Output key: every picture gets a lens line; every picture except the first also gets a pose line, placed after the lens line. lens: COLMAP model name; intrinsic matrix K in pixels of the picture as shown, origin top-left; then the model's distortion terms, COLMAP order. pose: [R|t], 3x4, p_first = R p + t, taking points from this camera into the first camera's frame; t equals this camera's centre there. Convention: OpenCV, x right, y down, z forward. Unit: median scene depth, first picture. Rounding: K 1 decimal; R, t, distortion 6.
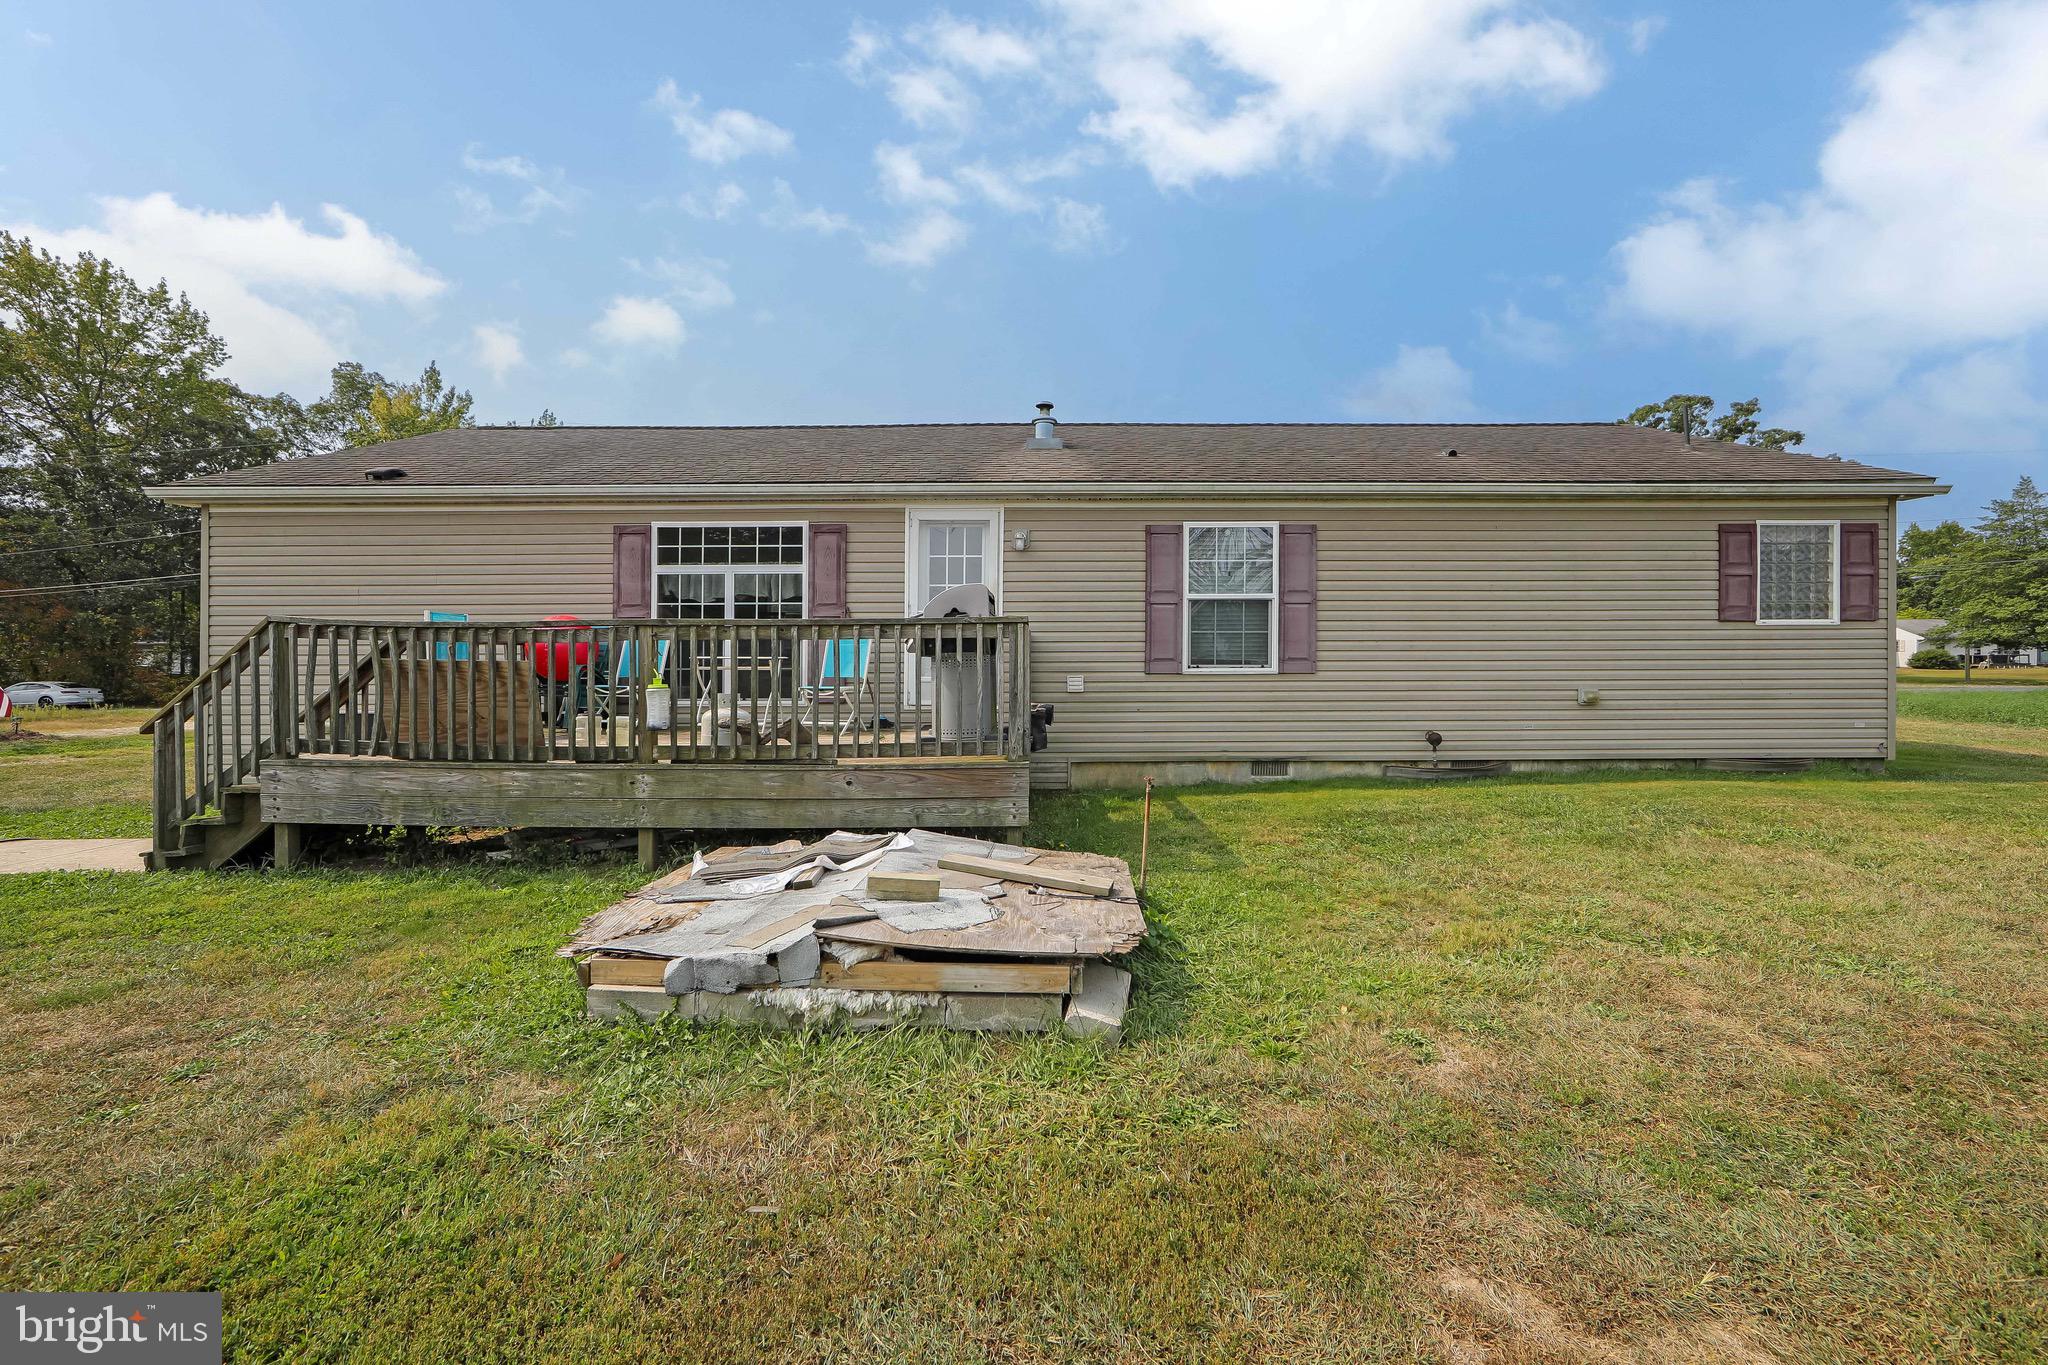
lens RADIAL K [[824.1, 0, 1028.0], [0, 824.1, 659.7], [0, 0, 1]] dist [-0.004418, 0.000027]
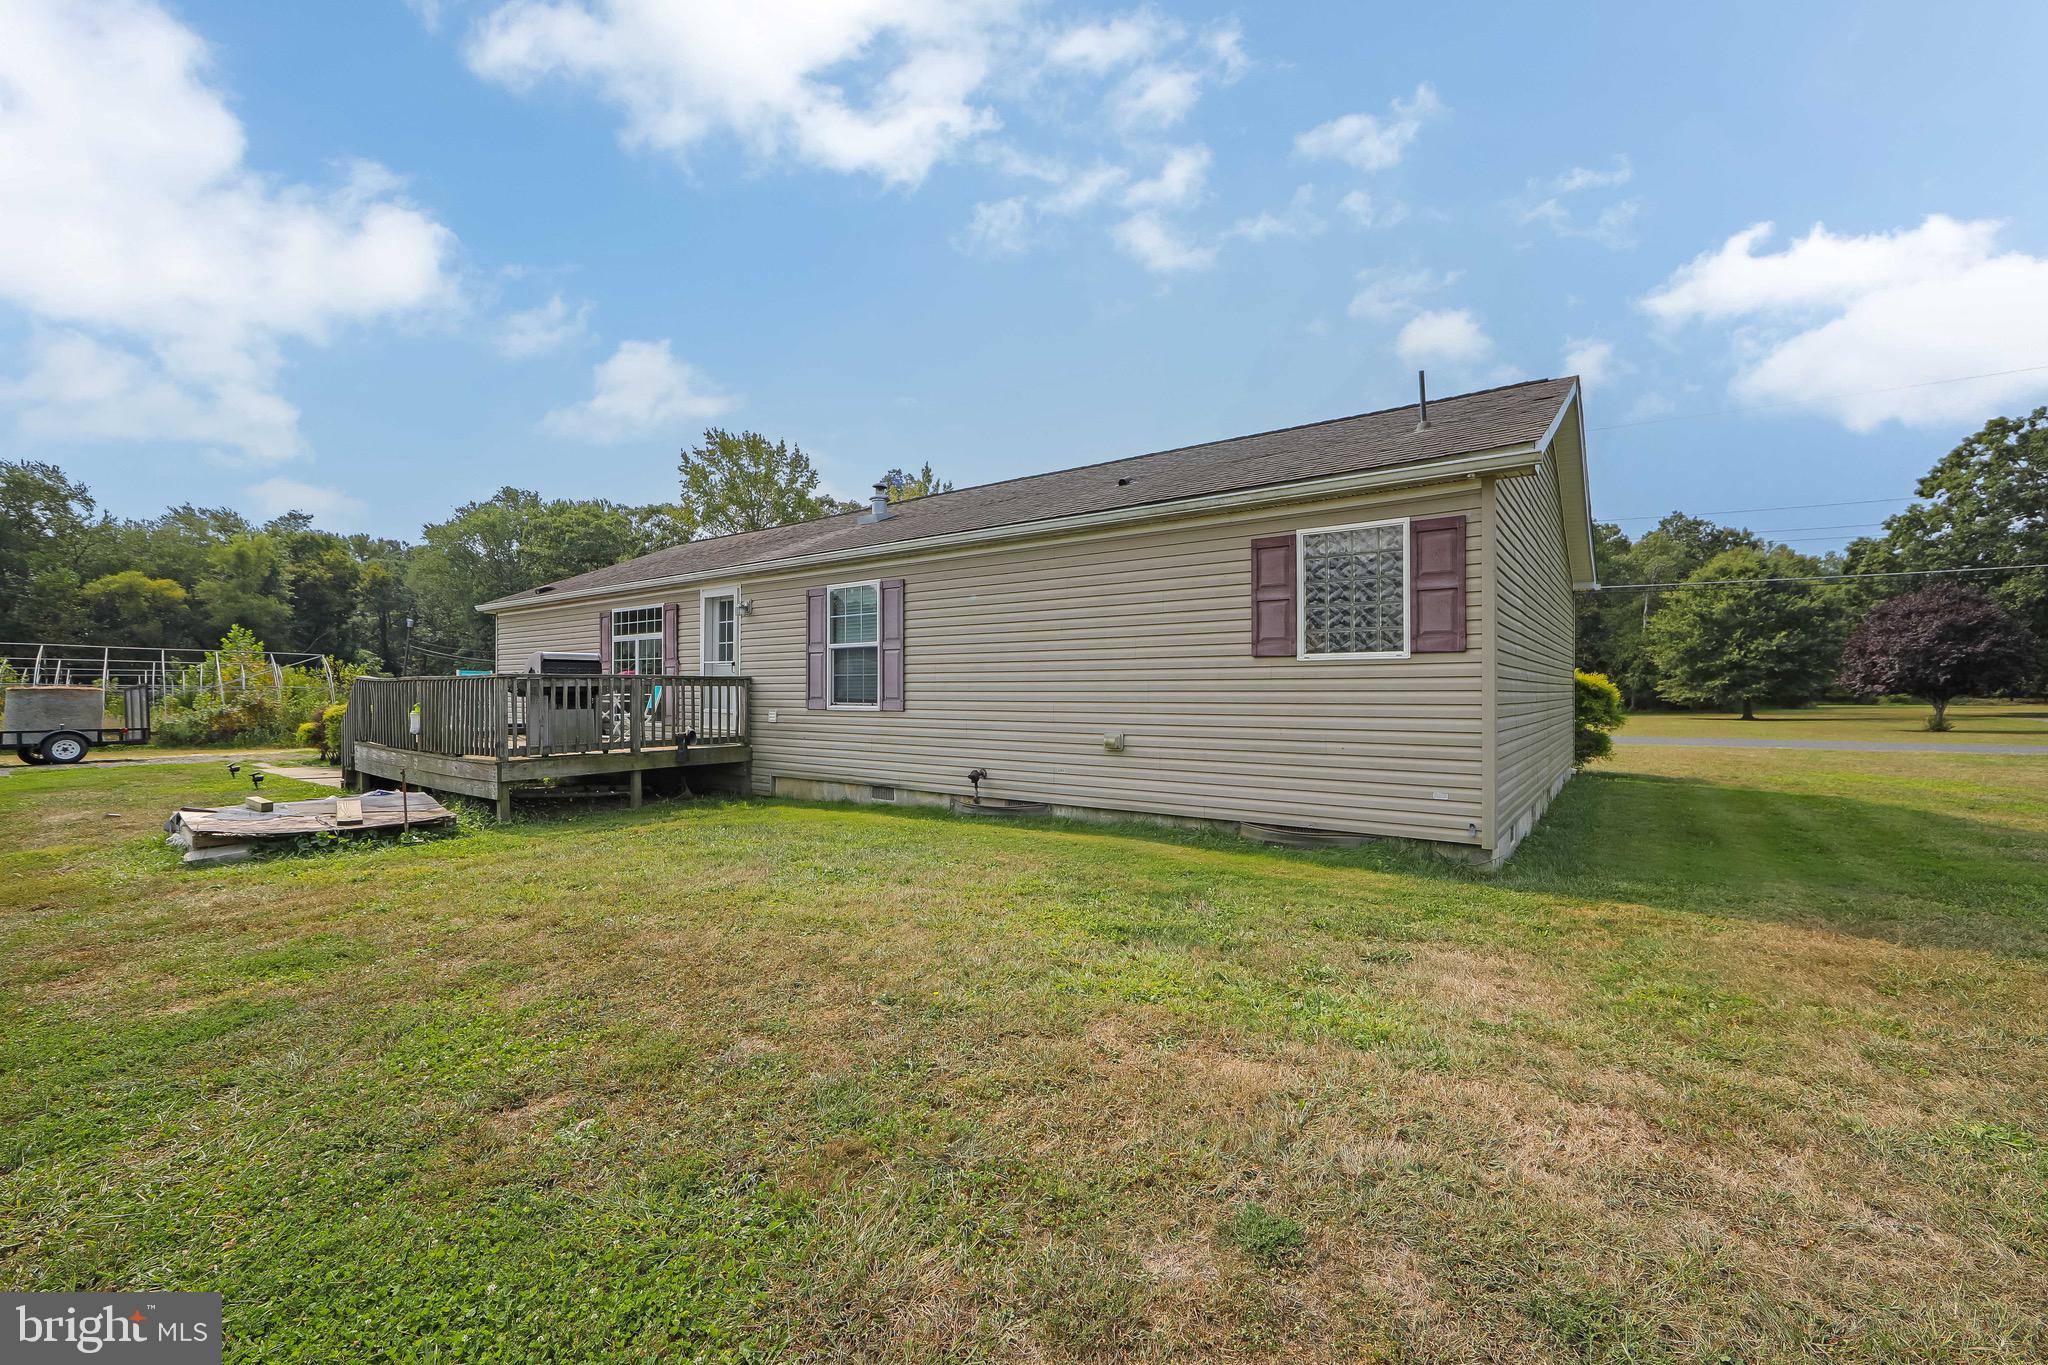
lens RADIAL K [[829.6, 0, 988.4], [0, 829.6, 691.9], [0, 0, 1]] dist [-0.002956, -0.000369]
pose [[0.790796, 0.003877, -0.612068, 1.128733], [-0.003398, 0.999992, 0.001944, -0.012287], [0.612071, 0.000542, 0.790803, 0.173729]]
